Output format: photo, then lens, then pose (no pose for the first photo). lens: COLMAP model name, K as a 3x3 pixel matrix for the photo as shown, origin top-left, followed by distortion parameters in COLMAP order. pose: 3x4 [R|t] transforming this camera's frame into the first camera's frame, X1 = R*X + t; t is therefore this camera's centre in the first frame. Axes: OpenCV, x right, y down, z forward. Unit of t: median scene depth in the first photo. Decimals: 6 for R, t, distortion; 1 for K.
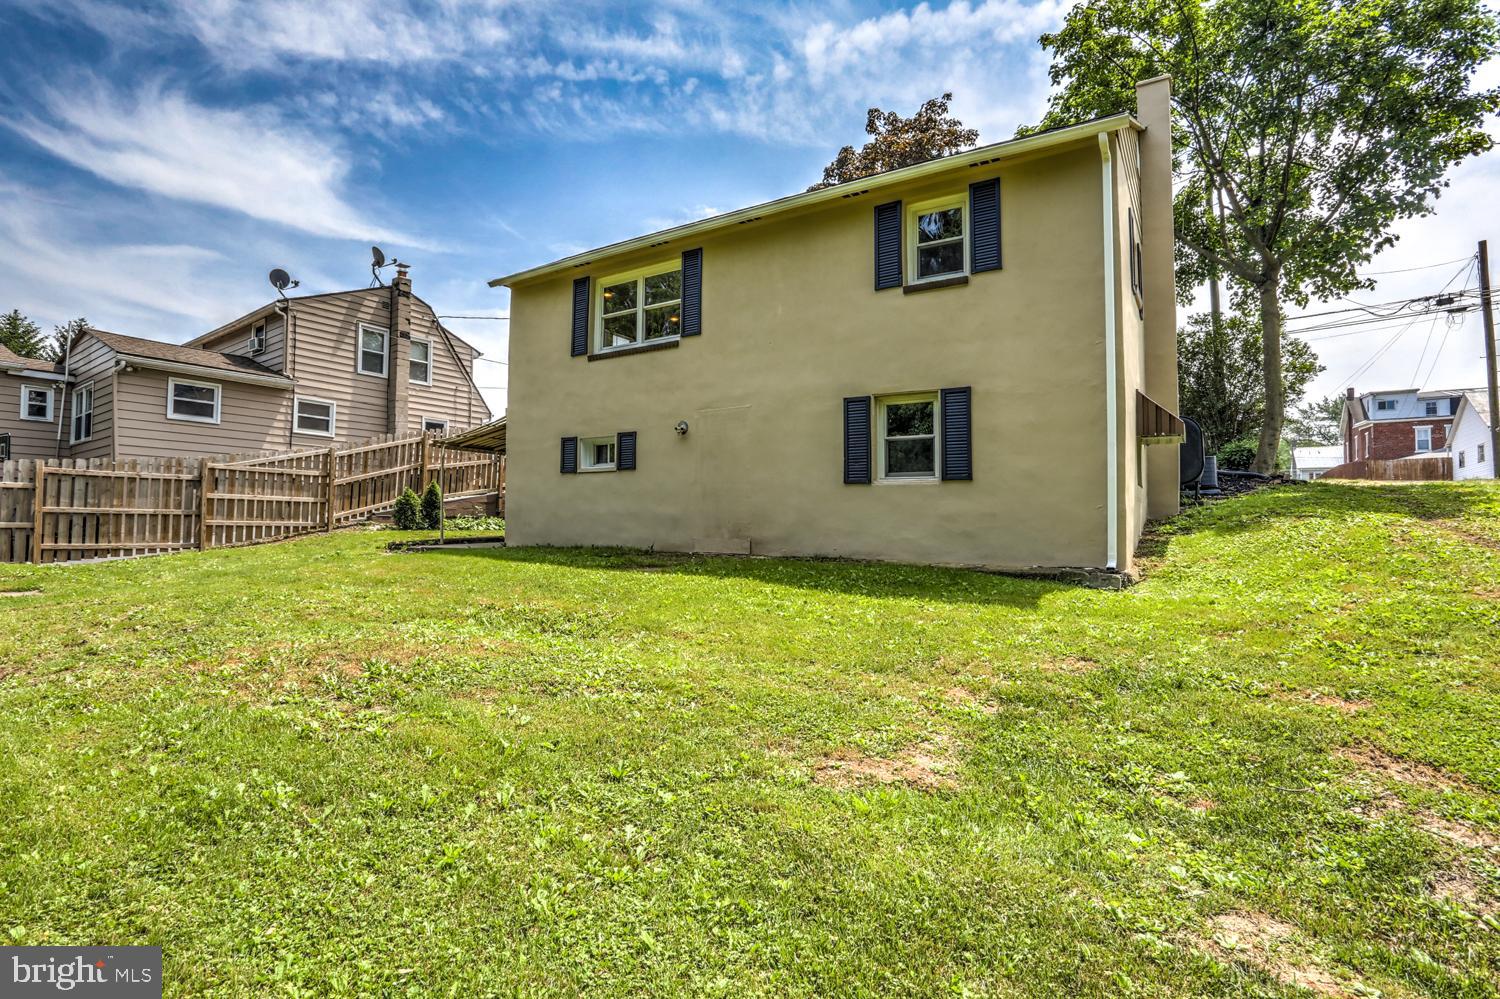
lens RADIAL K [[731.9, 0, 750.4], [0, 731.9, 502.7], [0, 0, 1]] dist [-0.073422, 0.029766]
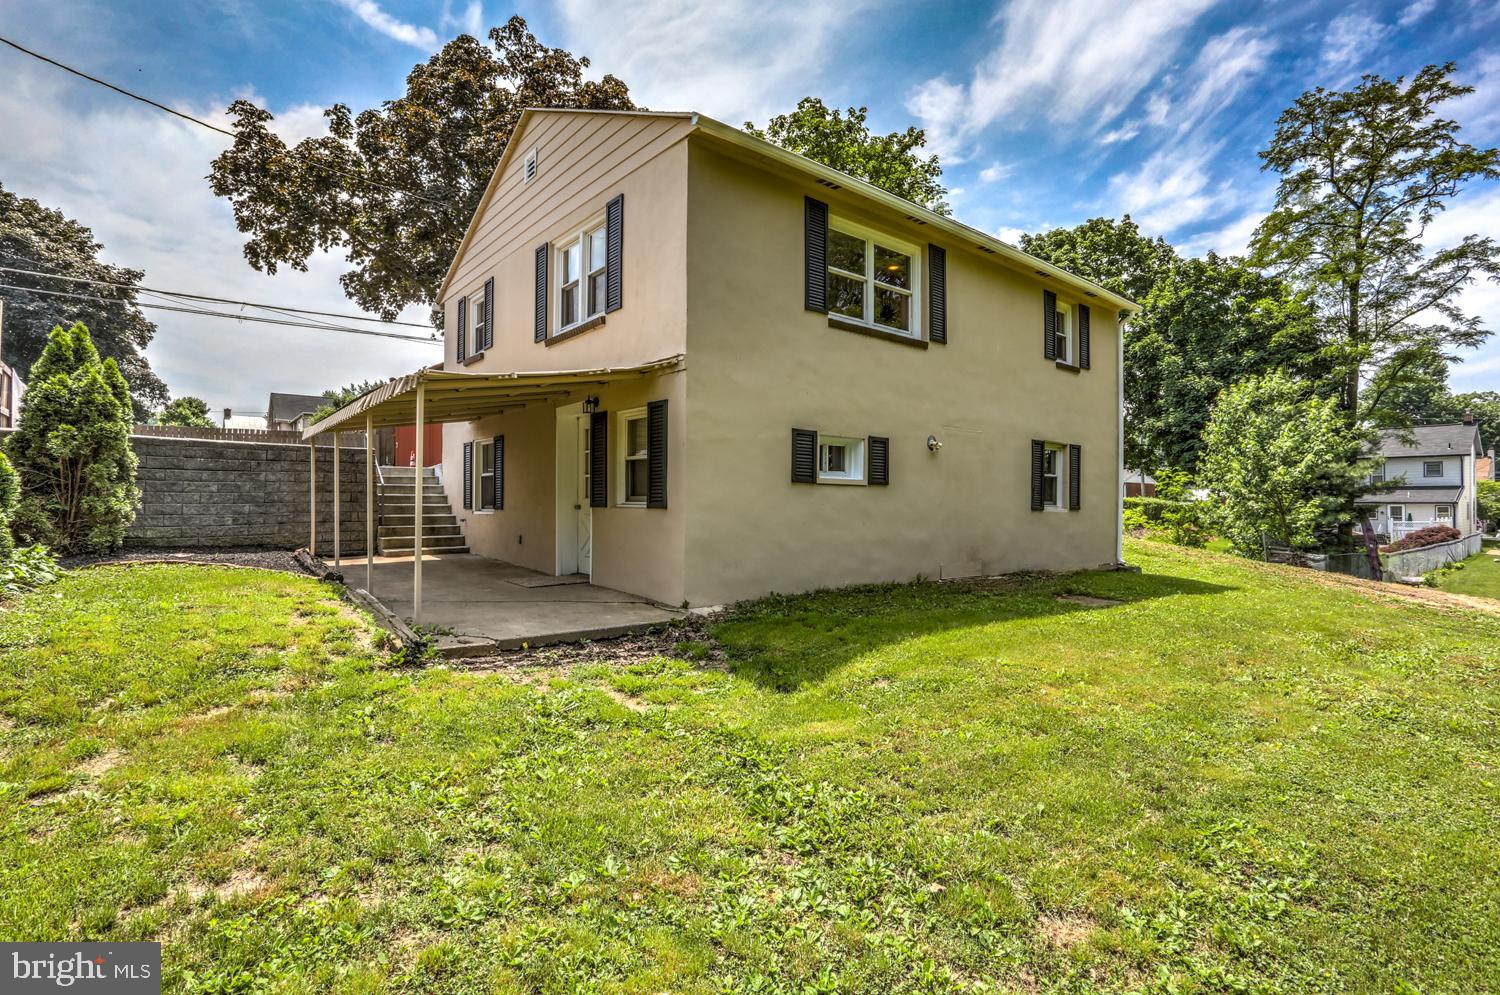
lens RADIAL K [[731.9, 0, 751.2], [0, 731.9, 498.2], [0, 0, 1]] dist [-0.073422, 0.029766]
pose [[0.310709, -0.000489, 0.950505, -0.965567], [-0.038382, 0.999178, 0.013061, -0.036403], [-0.949730, -0.040540, 0.310435, 0.888452]]
